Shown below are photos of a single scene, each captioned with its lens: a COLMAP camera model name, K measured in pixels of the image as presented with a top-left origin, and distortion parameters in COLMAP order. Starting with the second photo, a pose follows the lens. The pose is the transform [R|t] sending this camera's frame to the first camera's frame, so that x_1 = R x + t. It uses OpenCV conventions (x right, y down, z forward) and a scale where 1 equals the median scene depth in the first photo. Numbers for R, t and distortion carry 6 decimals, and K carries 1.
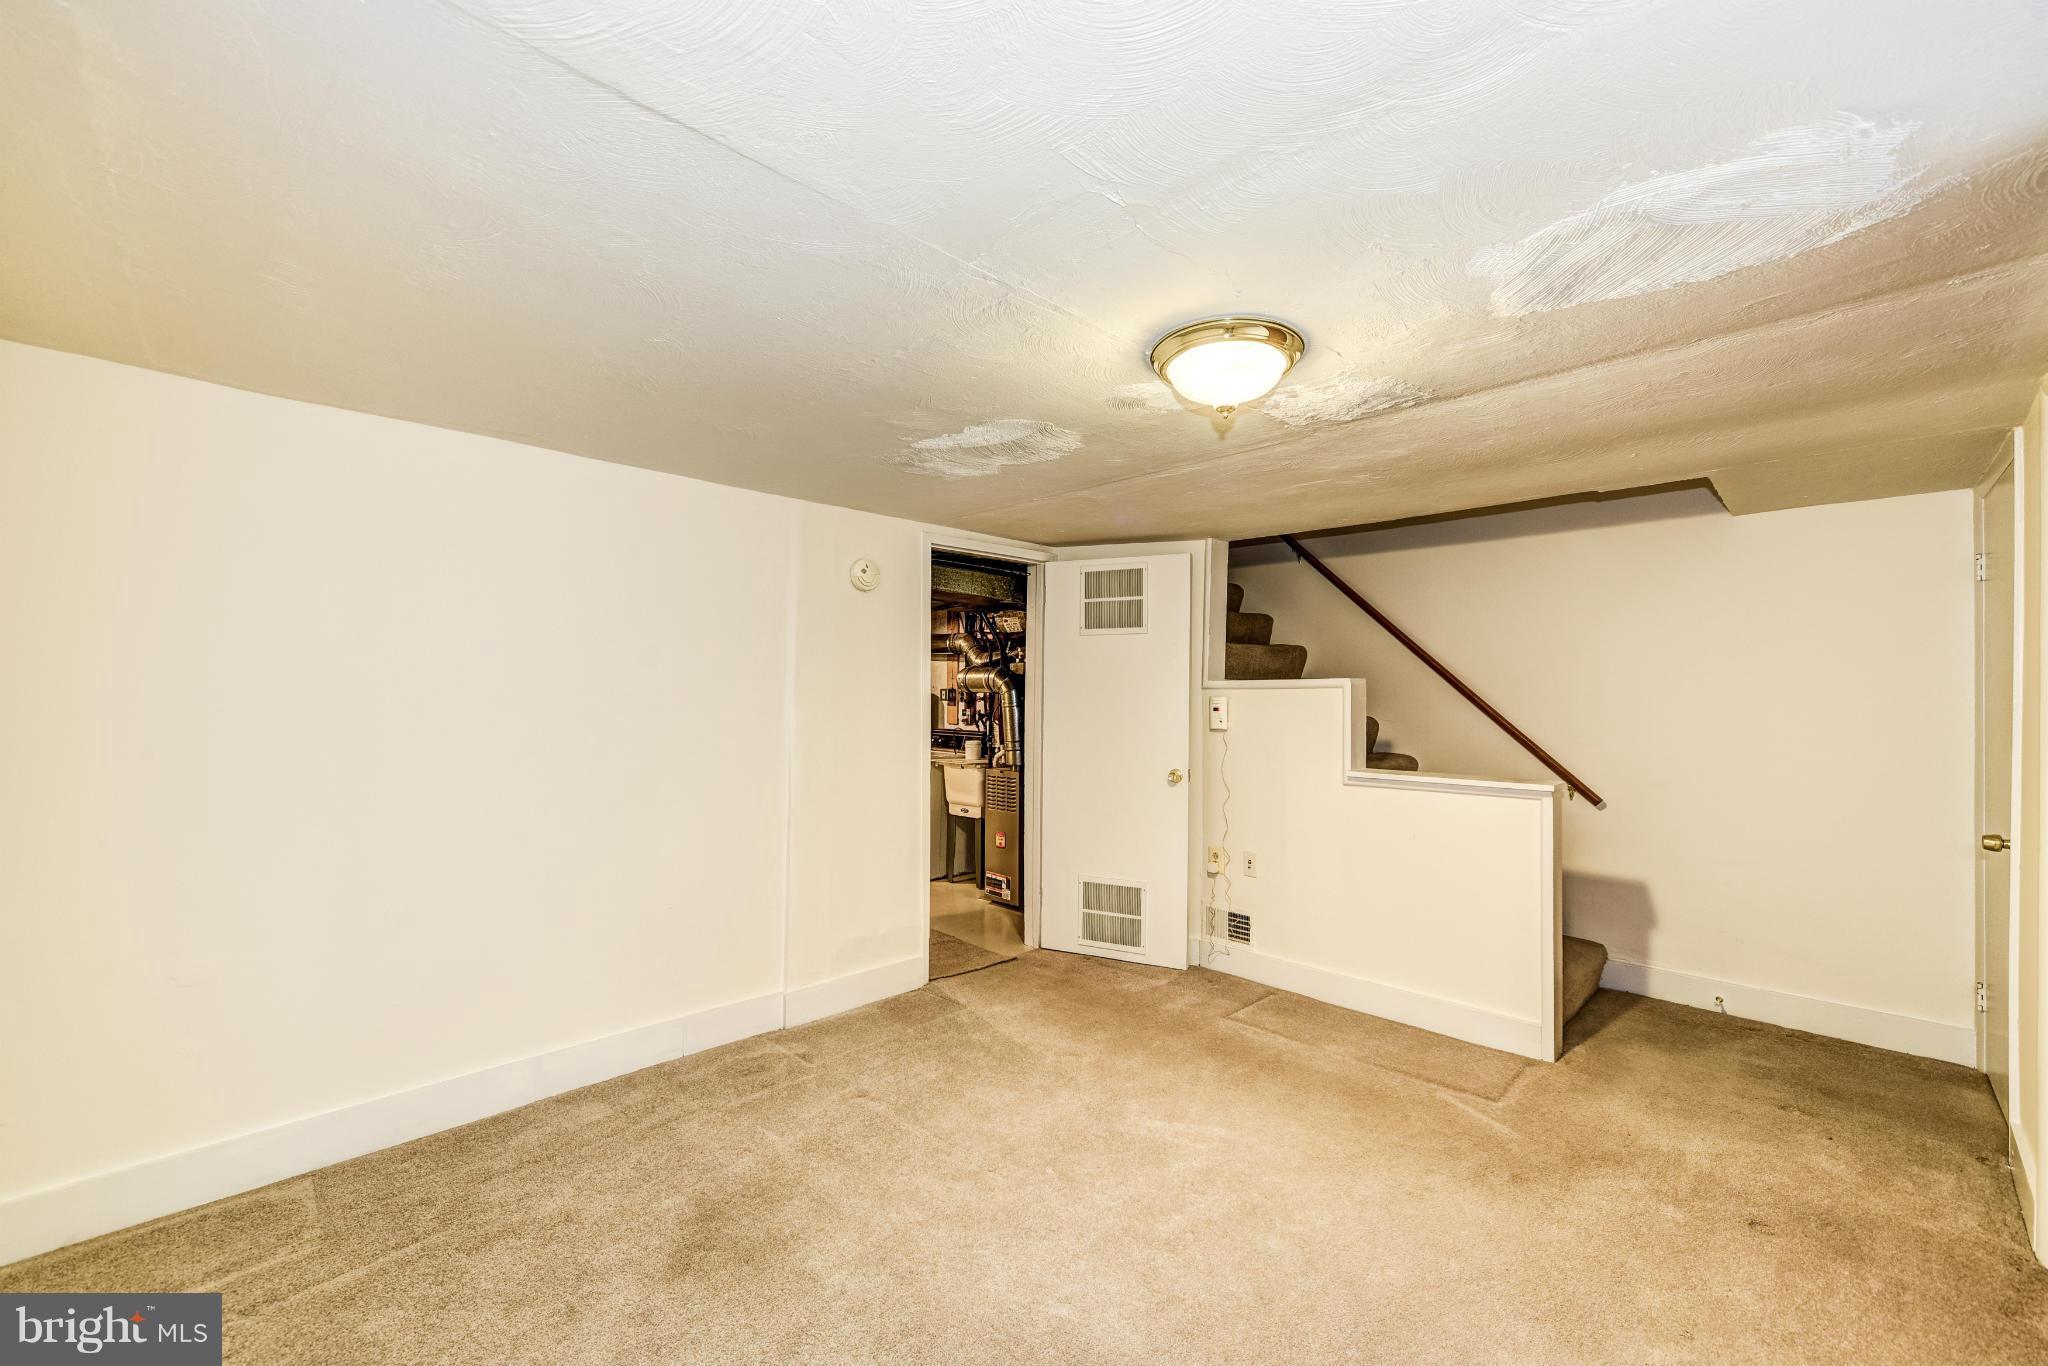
lens RADIAL K [[811.1, 0, 1018.8], [0, 811.1, 696.8], [0, 0, 1]] dist [-0.002096, 0.000592]
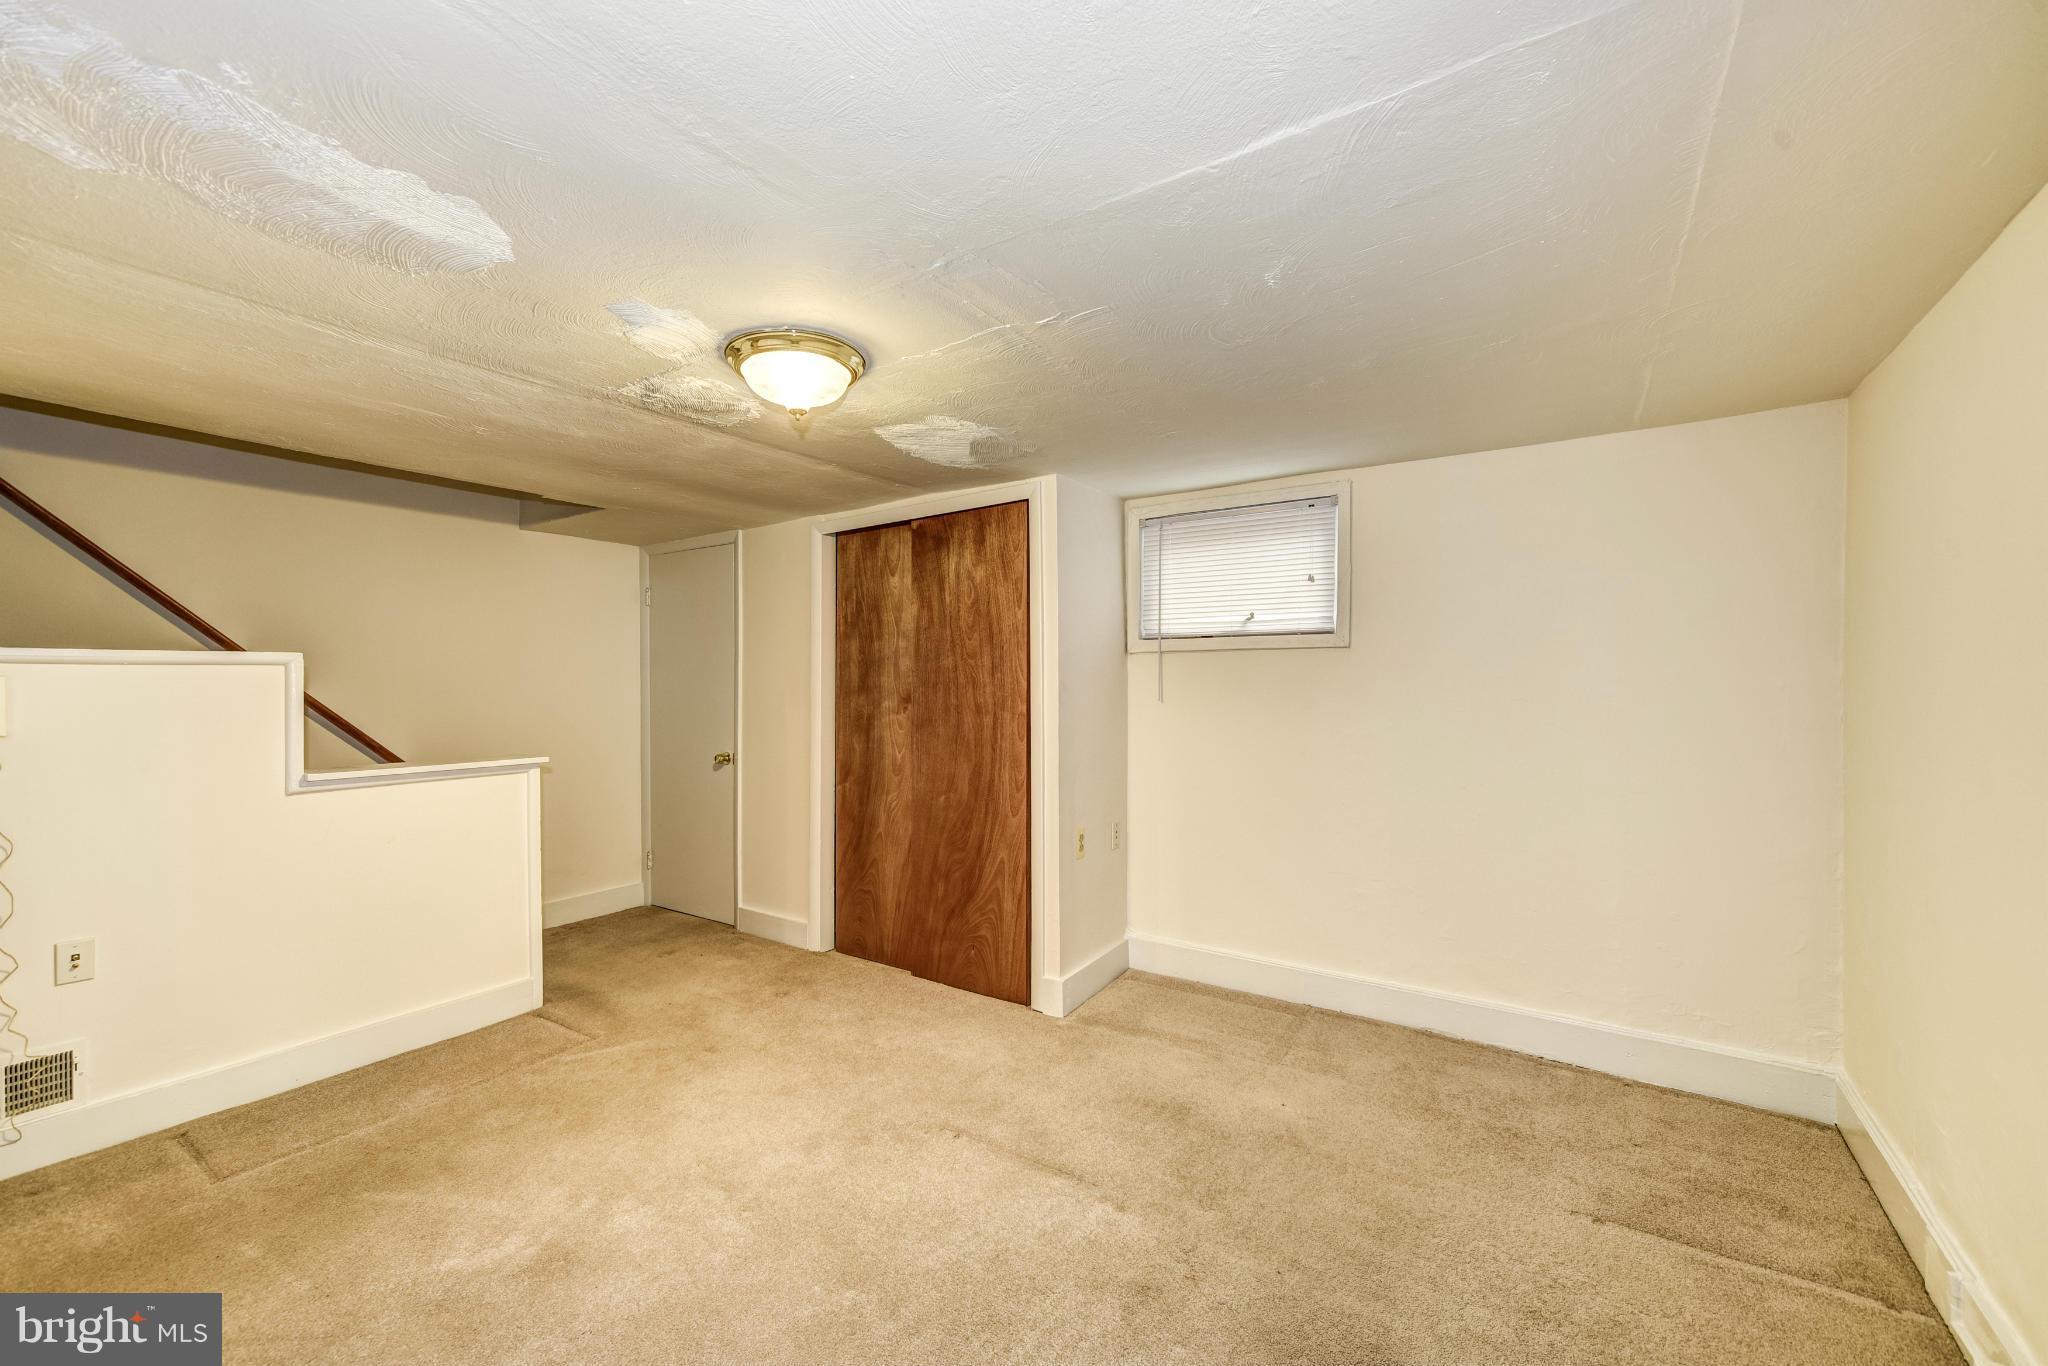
lens RADIAL K [[811.1, 0, 1018.8], [0, 811.1, 696.8], [0, 0, 1]] dist [-0.002096, 0.000592]
pose [[-0.197663, -0.023358, 0.979992, -0.681182], [0.003070, 0.999696, 0.024447, 0.002655], [-0.980265, 0.007841, -0.197531, 0.717335]]
